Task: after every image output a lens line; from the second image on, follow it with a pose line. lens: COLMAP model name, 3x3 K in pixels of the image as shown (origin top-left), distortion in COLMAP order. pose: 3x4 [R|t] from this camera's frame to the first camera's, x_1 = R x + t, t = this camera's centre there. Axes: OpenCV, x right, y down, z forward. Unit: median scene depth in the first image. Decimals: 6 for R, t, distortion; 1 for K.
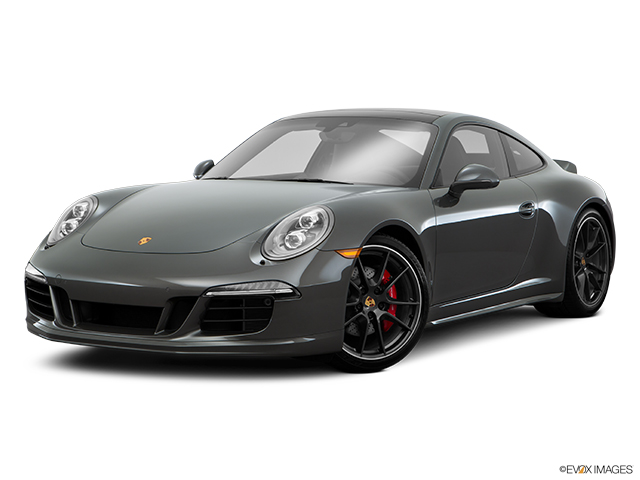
lens RADIAL K [[1291.6, 0, 321.2], [0, 1291.6, 238.7], [0, 0, 1]] dist [0.110182, 0.000000]
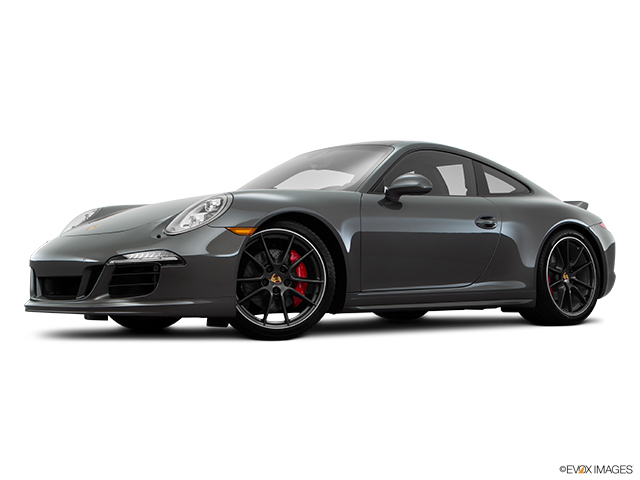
lens RADIAL K [[907.3, 0, 323.3], [0, 907.3, 241.4], [0, 0, 1]] dist [0.080949, 0.000000]
pose [[0.959799, -0.019074, -0.280039, 0.303119], [-0.010708, 0.994474, -0.104435, 0.099263], [0.280483, 0.103236, 0.954291, 0.239174]]
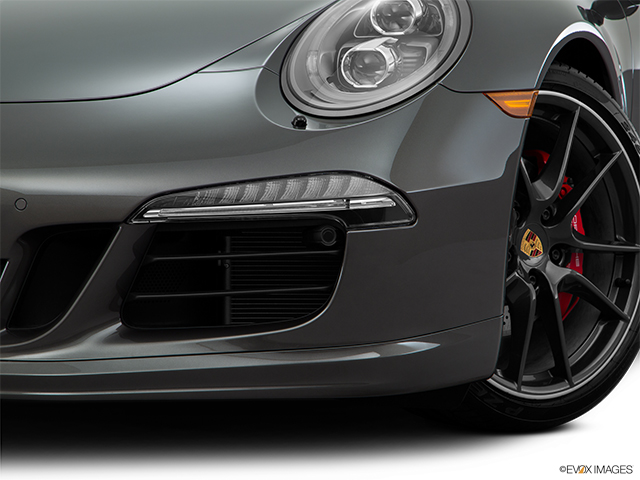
lens RADIAL K [[1862.6, 0, 317.2], [0, 1862.6, 241.2], [0, 0, 1]] dist [0.366334, 0.000000]
pose [[0.983913, -0.015052, 0.178016, -0.119525], [0.013166, 0.999844, 0.011770, 0.040711], [-0.178165, -0.009236, 0.983957, 0.475437]]
